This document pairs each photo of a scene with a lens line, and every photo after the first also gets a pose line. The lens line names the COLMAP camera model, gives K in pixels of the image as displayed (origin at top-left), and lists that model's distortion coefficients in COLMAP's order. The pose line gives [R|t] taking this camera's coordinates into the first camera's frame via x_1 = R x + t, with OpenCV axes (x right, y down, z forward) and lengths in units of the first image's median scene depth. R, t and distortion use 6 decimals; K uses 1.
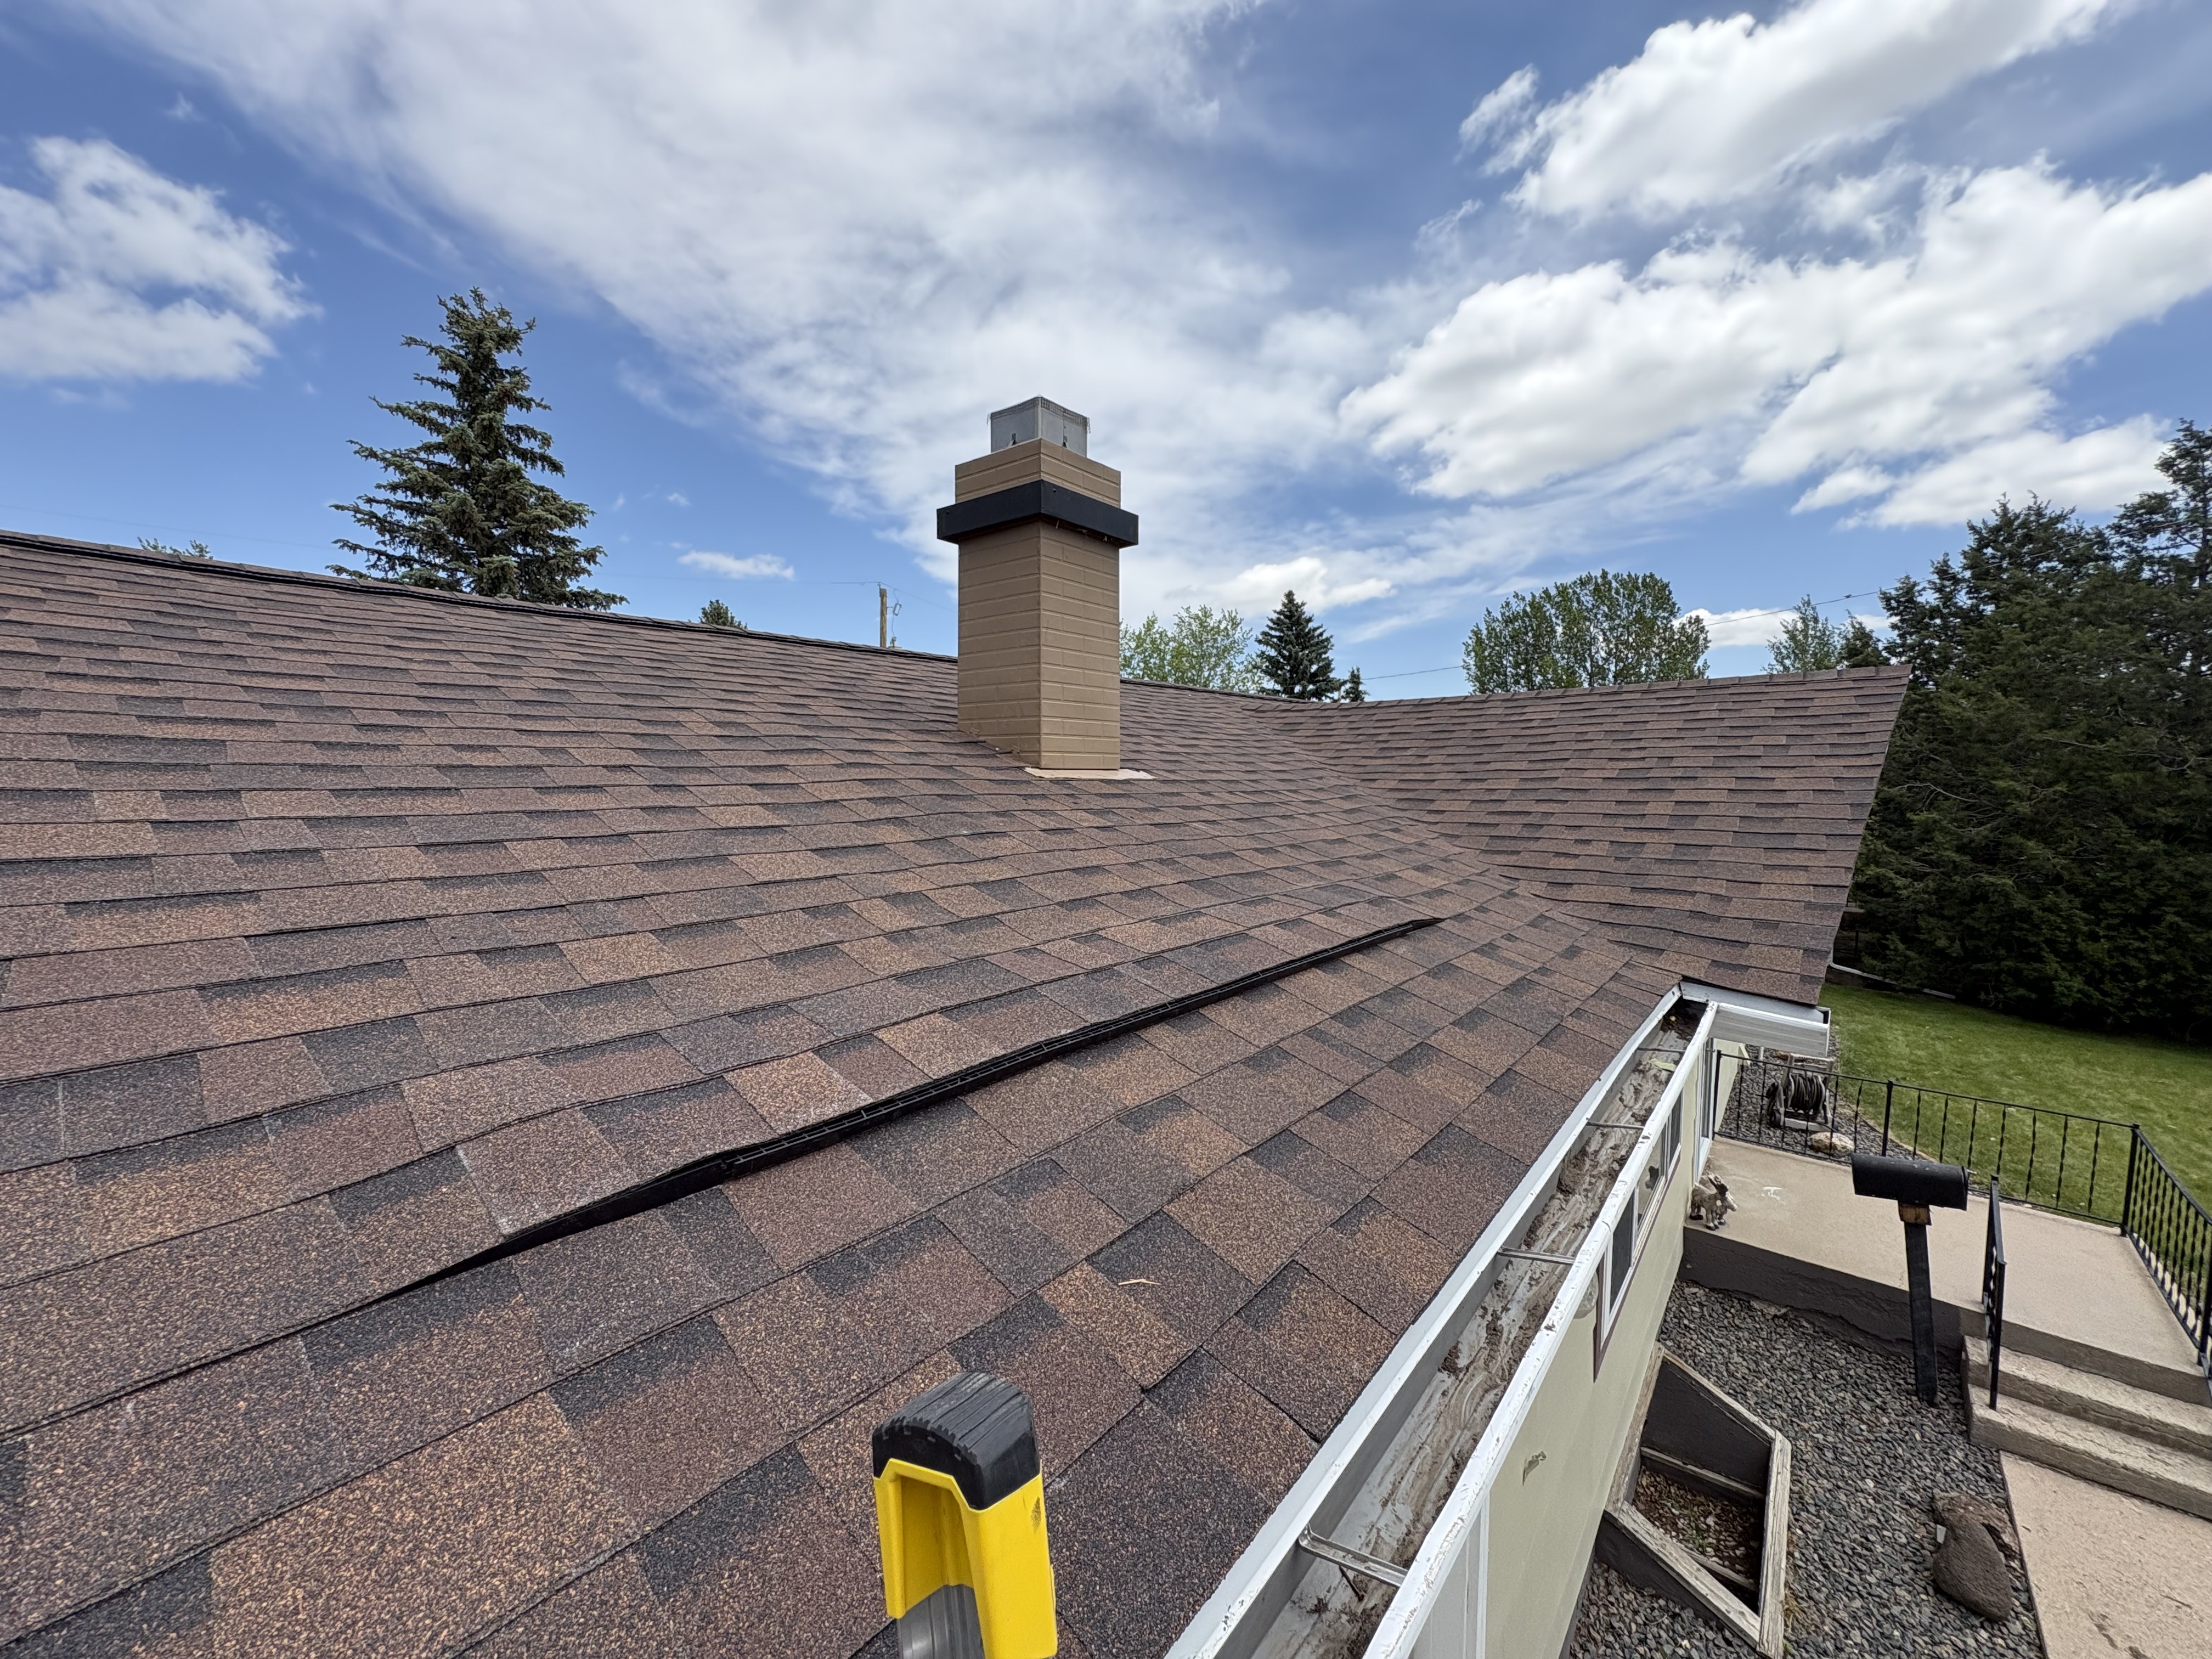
lens RADIAL K [[885.8, 0, 1110.9], [0, 885.8, 835.2], [0, 0, 1]] dist [0.000799, -0.000029]
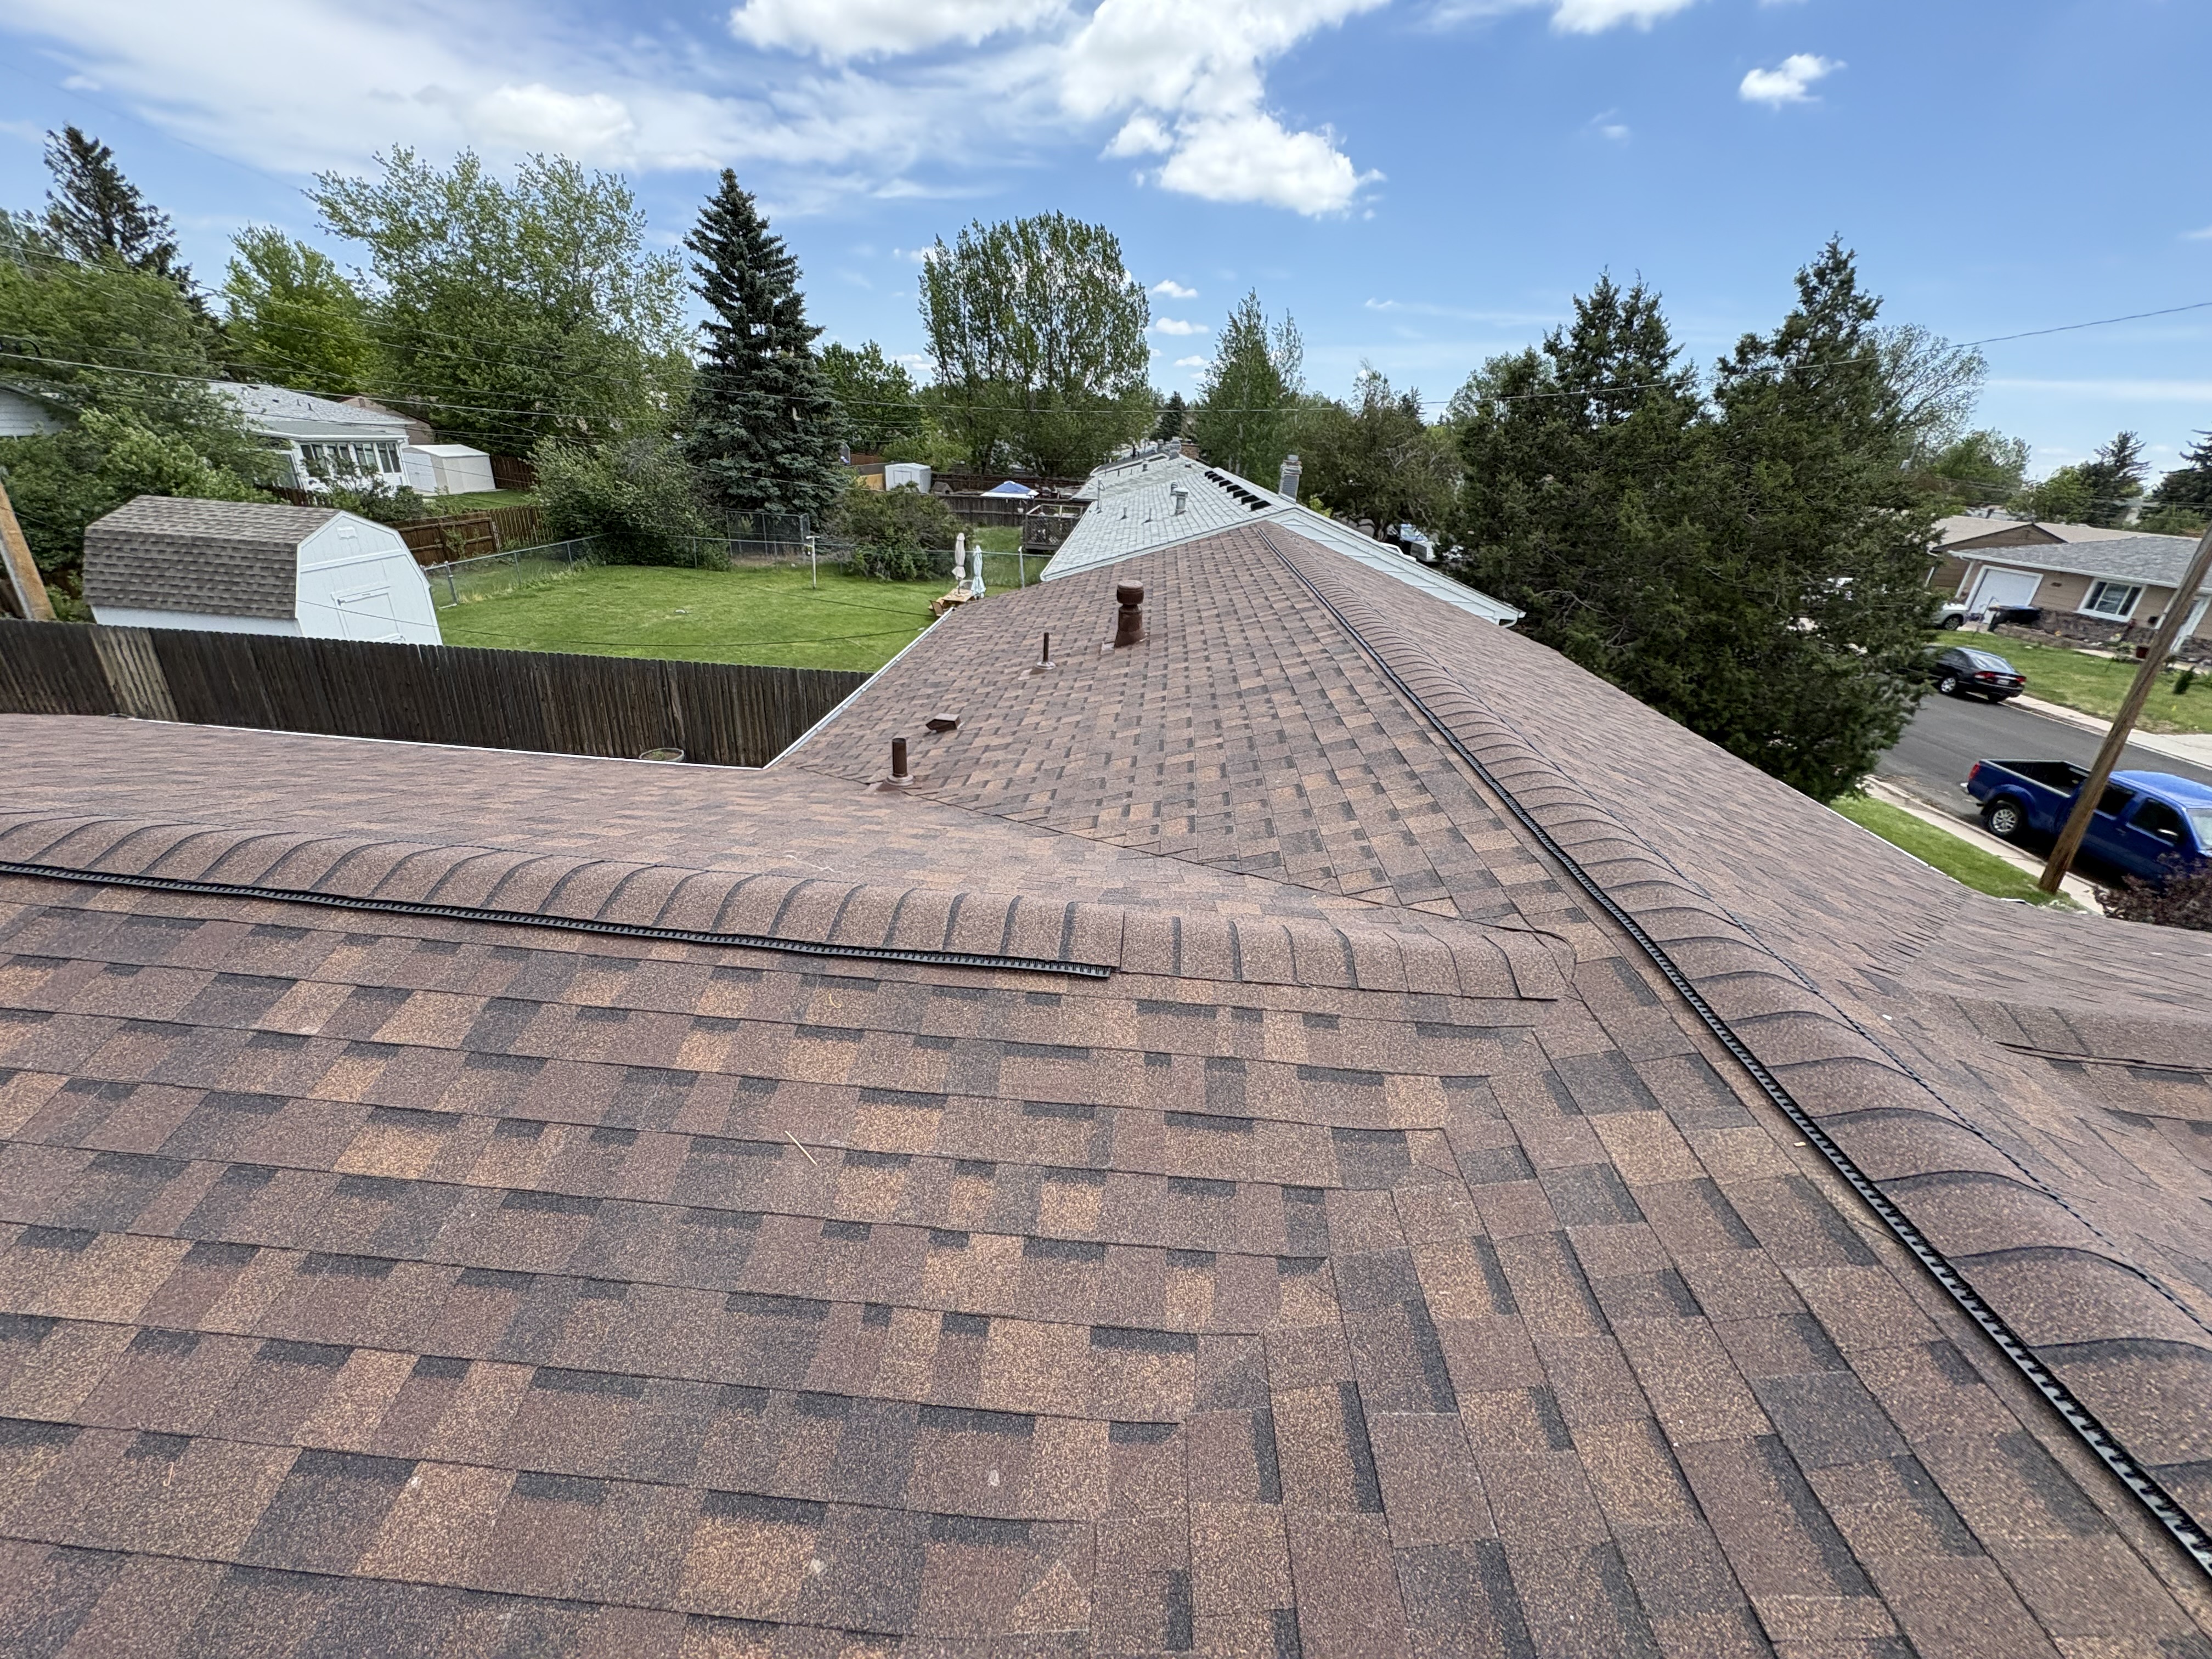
lens RADIAL K [[885.8, 0, 1112.8], [0, 885.8, 836.0], [0, 0, 1]] dist [0.000799, -0.000029]
pose [[0.812231, -0.193739, 0.550223, -0.720304], [-0.021272, 0.932772, 0.359839, -0.784628], [-0.582948, -0.303977, 0.753505, 2.468549]]
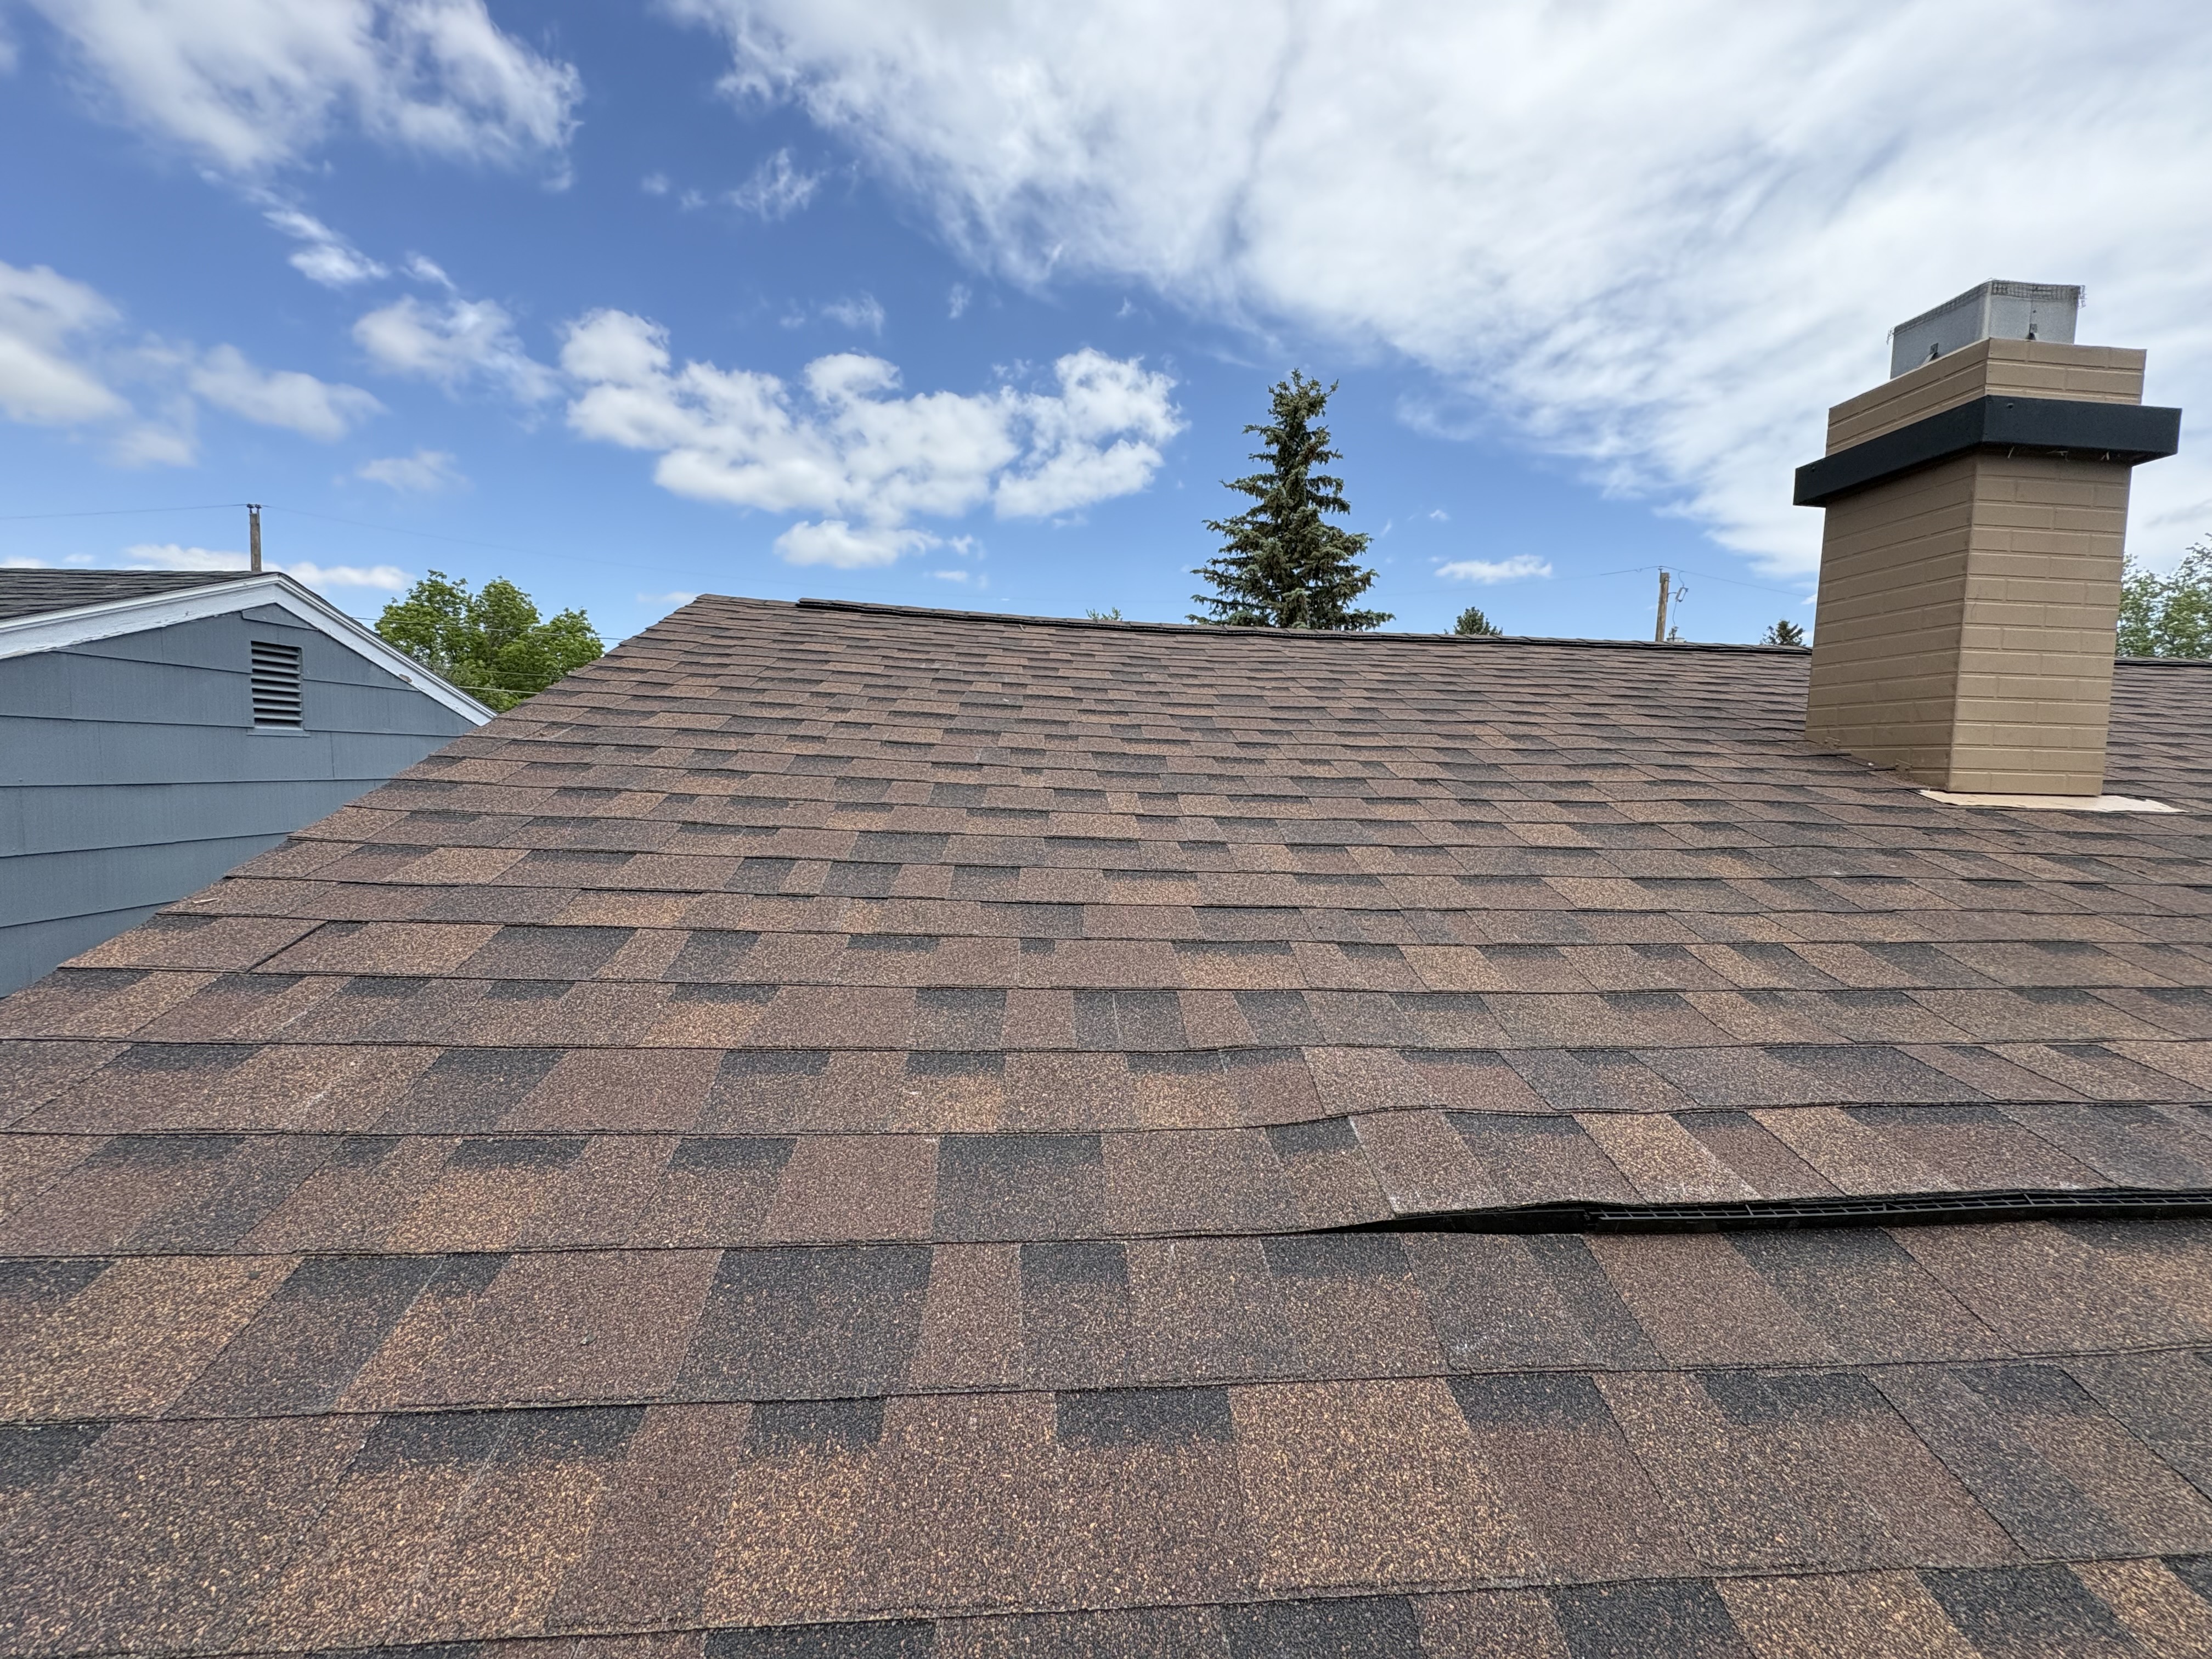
lens RADIAL K [[885.8, 0, 1099.6], [0, 885.8, 830.5], [0, 0, 1]] dist [0.000799, -0.000029]
pose [[0.697161, 0.065449, -0.713921, -0.040469], [-0.073402, 0.997107, 0.019732, -0.005563], [0.713147, 0.038647, 0.699948, -0.015348]]
